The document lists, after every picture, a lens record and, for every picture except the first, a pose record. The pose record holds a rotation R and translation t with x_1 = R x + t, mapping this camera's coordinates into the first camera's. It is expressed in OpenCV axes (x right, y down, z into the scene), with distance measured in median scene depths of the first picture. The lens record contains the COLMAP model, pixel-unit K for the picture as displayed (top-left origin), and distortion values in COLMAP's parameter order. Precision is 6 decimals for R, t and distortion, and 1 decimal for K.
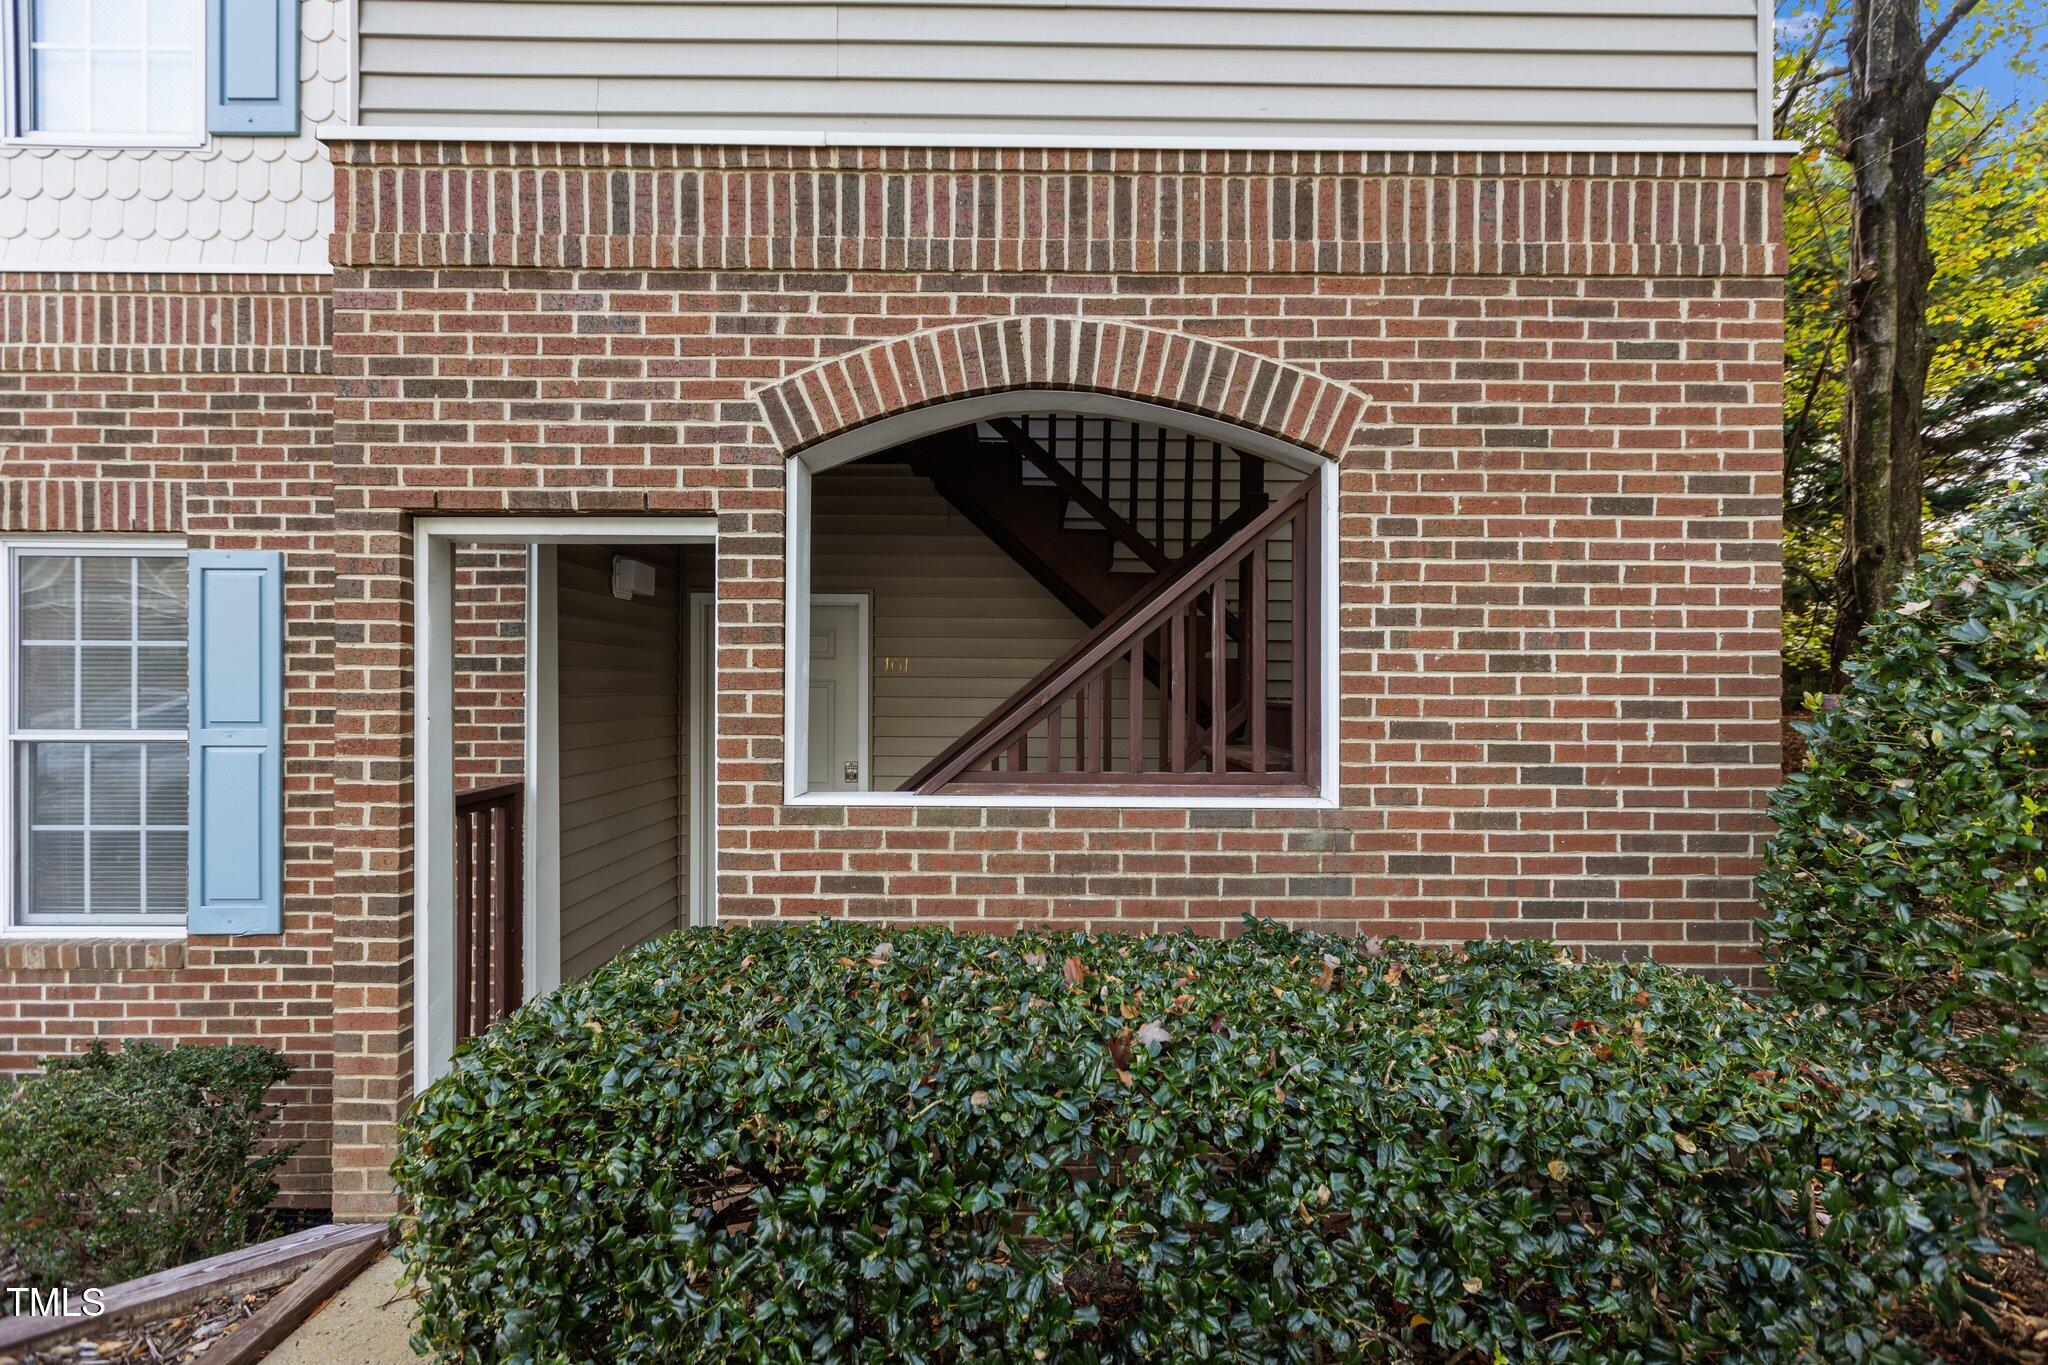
lens RADIAL K [[915.4, 0, 995.0], [0, 915.4, 687.6], [0, 0, 1]] dist [0.005152, -0.001736]
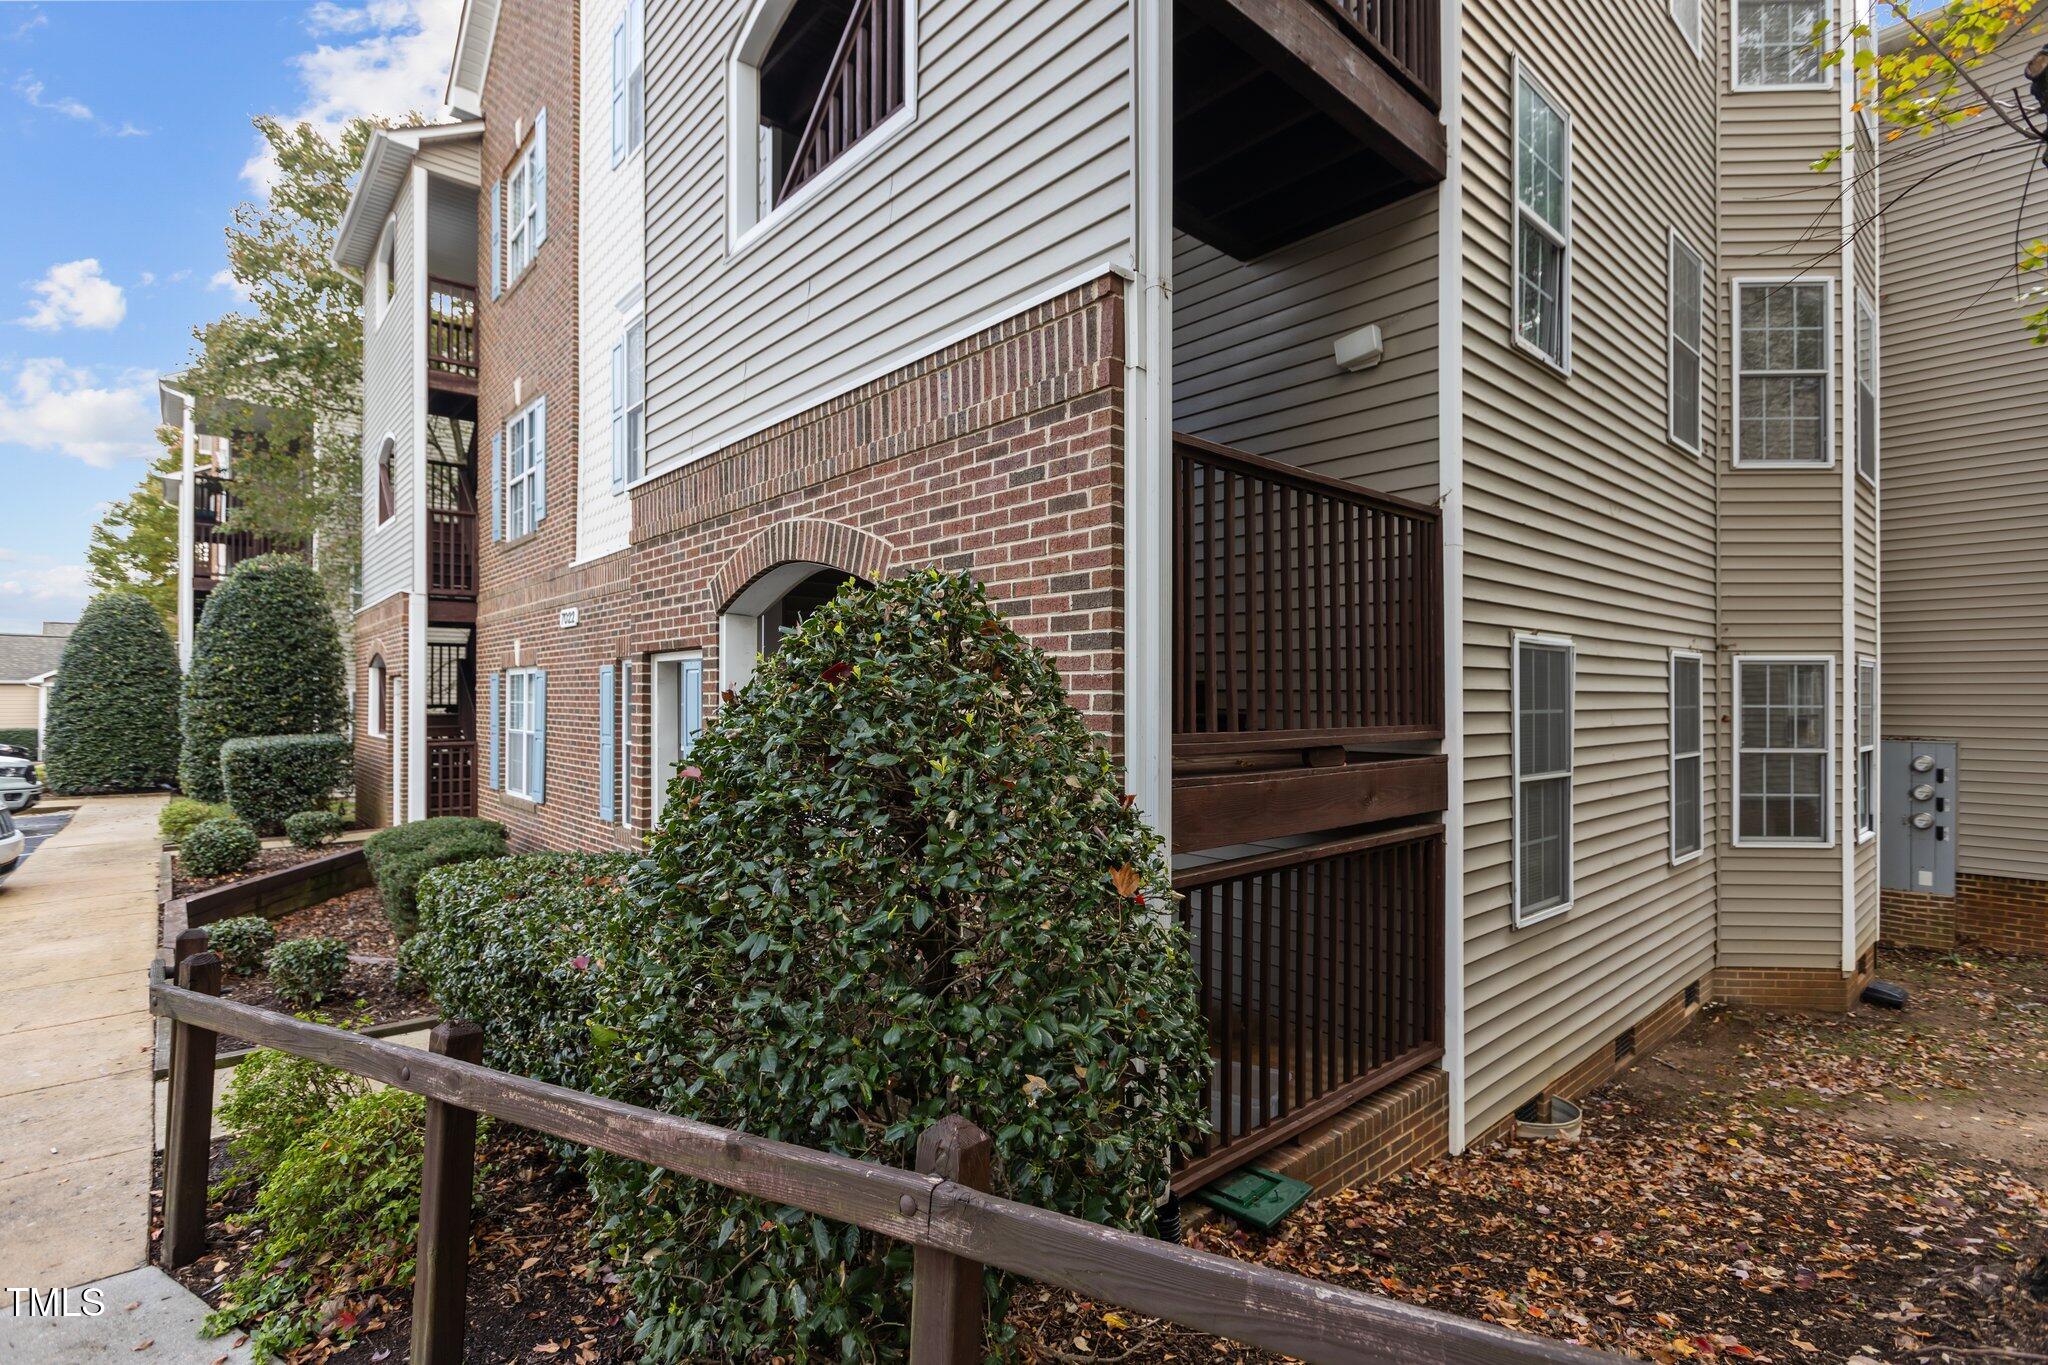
lens RADIAL K [[1003.4, 0, 1016.4], [0, 1003.4, 687.7], [0, 0, 1]] dist [-0.001554, -0.000044]
pose [[0.635664, -0.009979, -0.771901, 1.722753], [0.001216, 0.999928, -0.011926, -0.079161], [0.771964, 0.006642, 0.635631, 0.168121]]
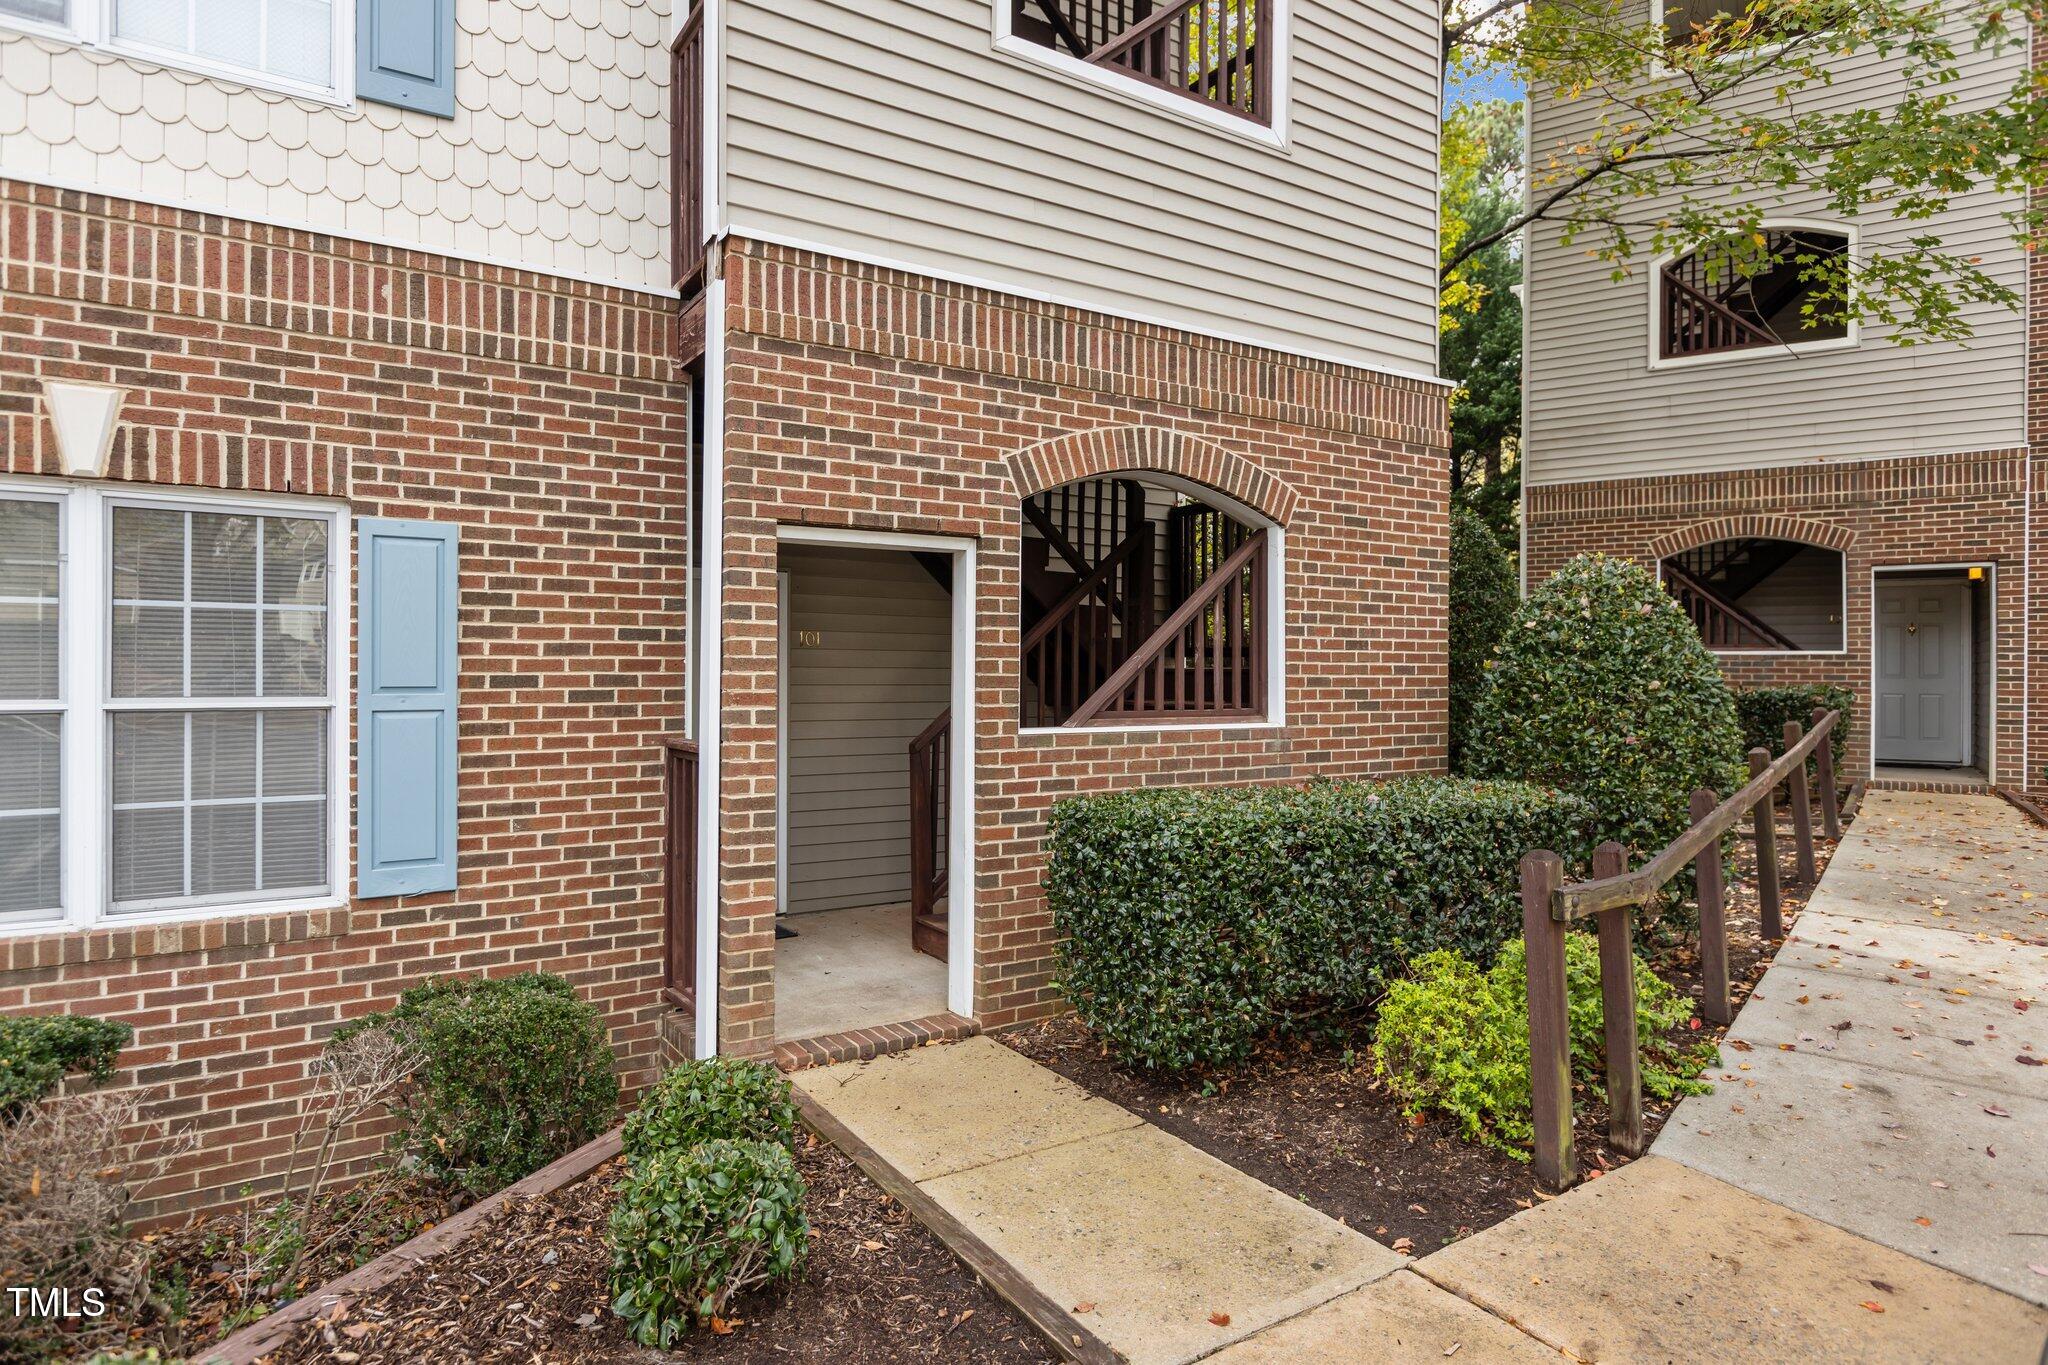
lens RADIAL K [[1126.5, 0, 1039.9], [0, 1126.5, 663.2], [0, 0, 1]] dist [-0.002863, -0.000484]
pose [[0.844794, 0.002278, 0.535087, -1.177340], [-0.002208, 0.999997, -0.000770, 0.013227], [-0.535088, -0.000531, 0.844796, -0.567832]]
